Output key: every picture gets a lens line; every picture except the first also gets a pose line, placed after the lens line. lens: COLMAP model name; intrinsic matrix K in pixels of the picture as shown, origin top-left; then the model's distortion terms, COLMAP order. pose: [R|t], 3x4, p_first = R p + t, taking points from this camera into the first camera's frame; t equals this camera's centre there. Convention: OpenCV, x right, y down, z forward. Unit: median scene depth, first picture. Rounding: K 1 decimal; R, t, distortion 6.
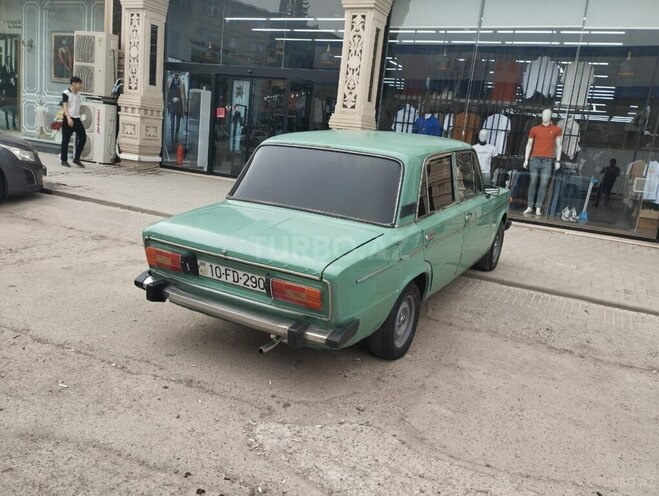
lens RADIAL K [[546.5, 0, 330.8], [0, 546.5, 245.4], [0, 0, 1]] dist [0.105425, -0.140576]
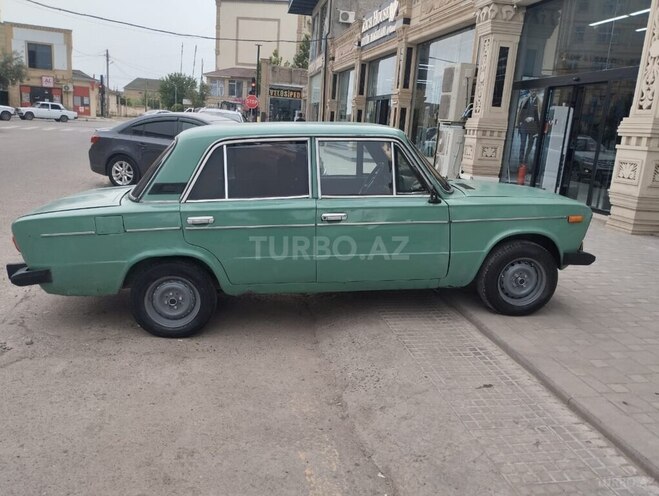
lens RADIAL K [[546.5, 0, 330.8], [0, 546.5, 245.4], [0, 0, 1]] dist [0.105425, -0.140576]
pose [[0.598725, 0.111206, -0.793197, 0.546281], [-0.161818, 0.986688, 0.016188, -0.012647], [0.784438, 0.118662, 0.608749, 0.304851]]
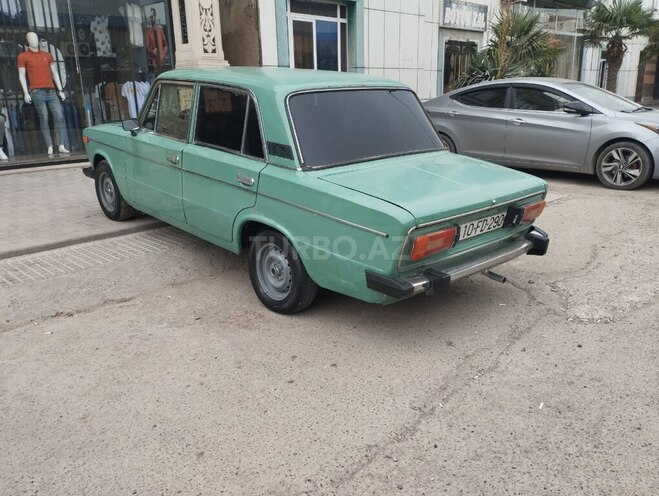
lens RADIAL K [[546.5, 0, 330.8], [0, 546.5, 245.4], [0, 0, 1]] dist [0.105425, -0.140576]
pose [[0.295492, -0.359745, 0.885024, -0.486002], [0.234429, 0.925372, 0.297874, -0.113852], [-0.926136, 0.119456, 0.357775, 0.387351]]
